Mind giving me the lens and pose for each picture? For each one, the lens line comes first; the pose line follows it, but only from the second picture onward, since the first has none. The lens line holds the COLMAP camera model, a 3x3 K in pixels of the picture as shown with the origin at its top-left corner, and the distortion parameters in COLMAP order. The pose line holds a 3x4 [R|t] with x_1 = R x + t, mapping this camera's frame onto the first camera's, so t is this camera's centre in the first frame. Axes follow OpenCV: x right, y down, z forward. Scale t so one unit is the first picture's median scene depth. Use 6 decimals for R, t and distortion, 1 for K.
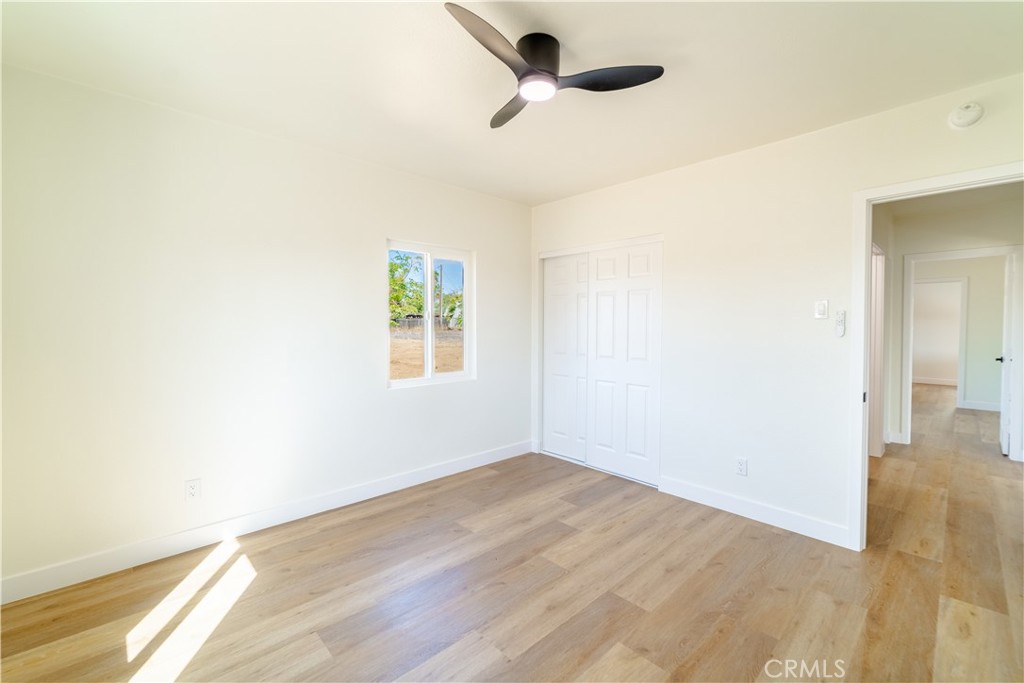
lens RADIAL K [[427.9, 0, 541.9], [0, 427.9, 334.1], [0, 0, 1]] dist [0.001395, -0.000413]
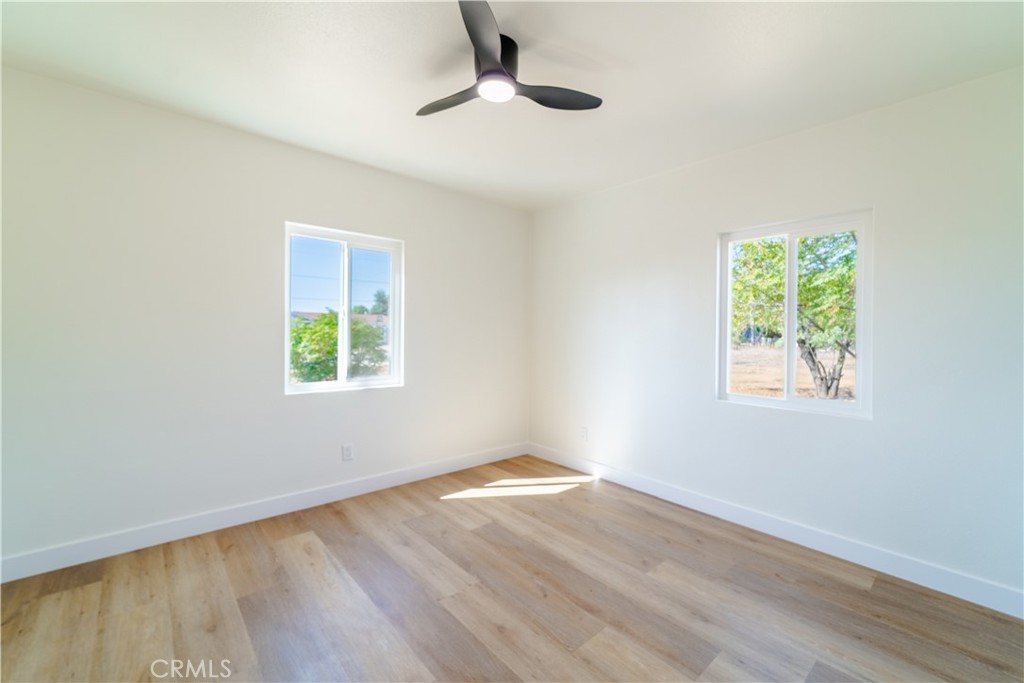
lens RADIAL K [[429.8, 0, 532.9], [0, 429.8, 336.7], [0, 0, 1]] dist [0.000682, -0.000889]
pose [[-0.058442, 0.011042, -0.998230, 0.653452], [-0.032571, 0.999385, 0.012962, -0.006307], [0.997759, 0.033271, -0.058046, 0.764601]]
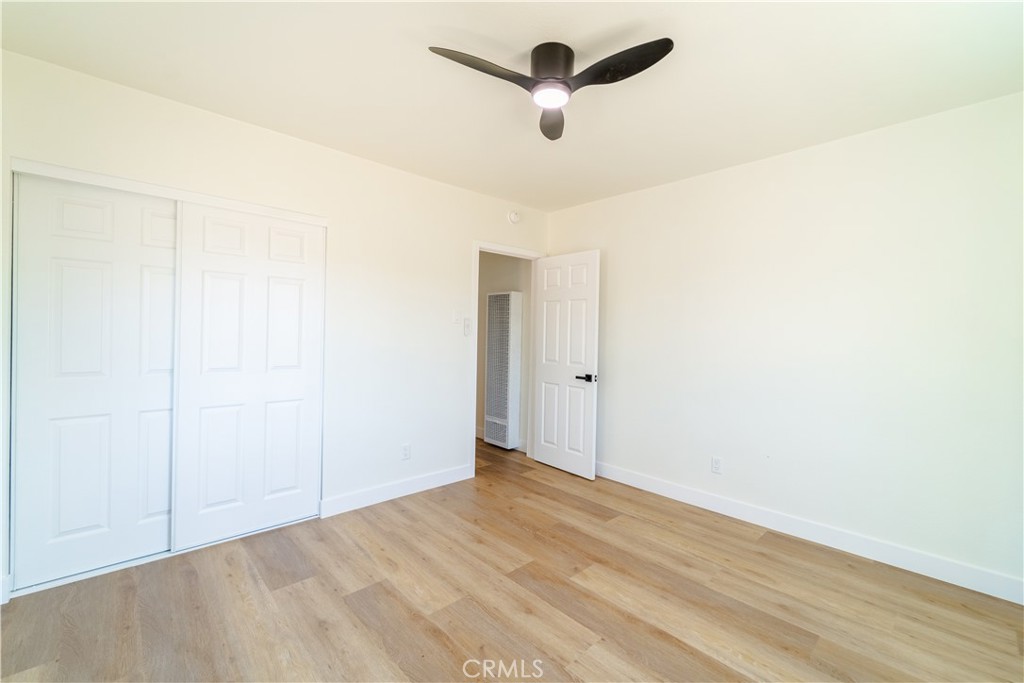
lens RADIAL K [[420.2, 0, 534.8], [0, 420.2, 336.6], [0, 0, 1]] dist [0.004210, -0.004292]
pose [[0.024137, -0.015246, 0.999592, -0.662080], [-0.001562, 0.999882, 0.015288, -0.012899], [-0.999707, -0.001930, 0.024110, 0.668316]]
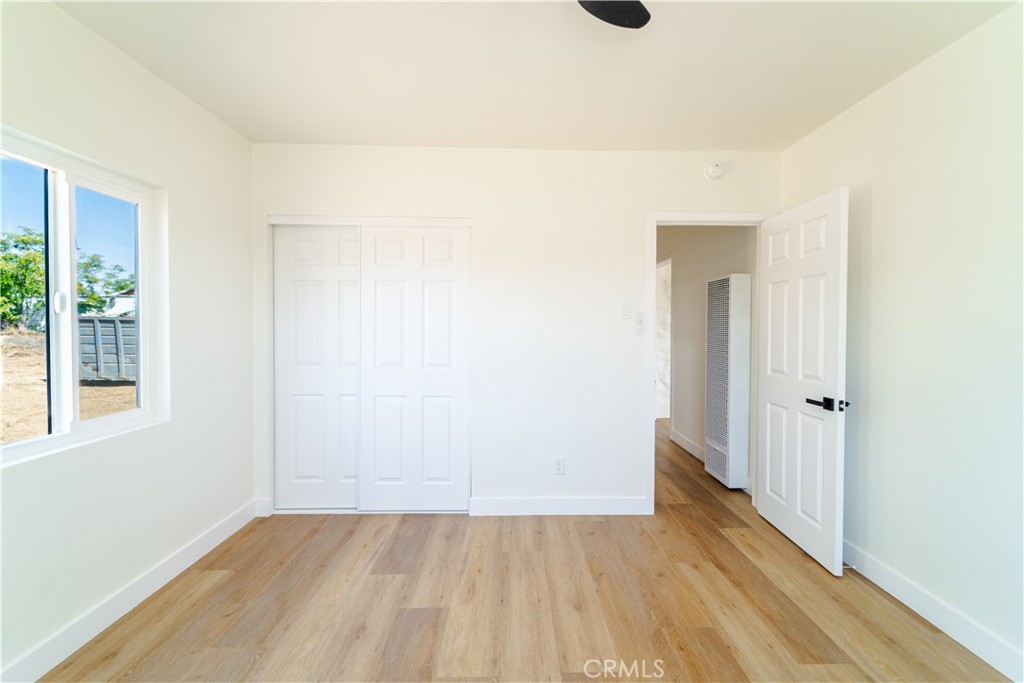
lens RADIAL K [[425.4, 0, 527.7], [0, 425.4, 334.8], [0, 0, 1]] dist [0.001362, -0.001207]
pose [[0.690978, -0.015532, 0.722709, -0.315338], [0.011537, 0.999879, 0.010459, -0.008995], [-0.722784, 0.001111, 0.691073, 0.385425]]
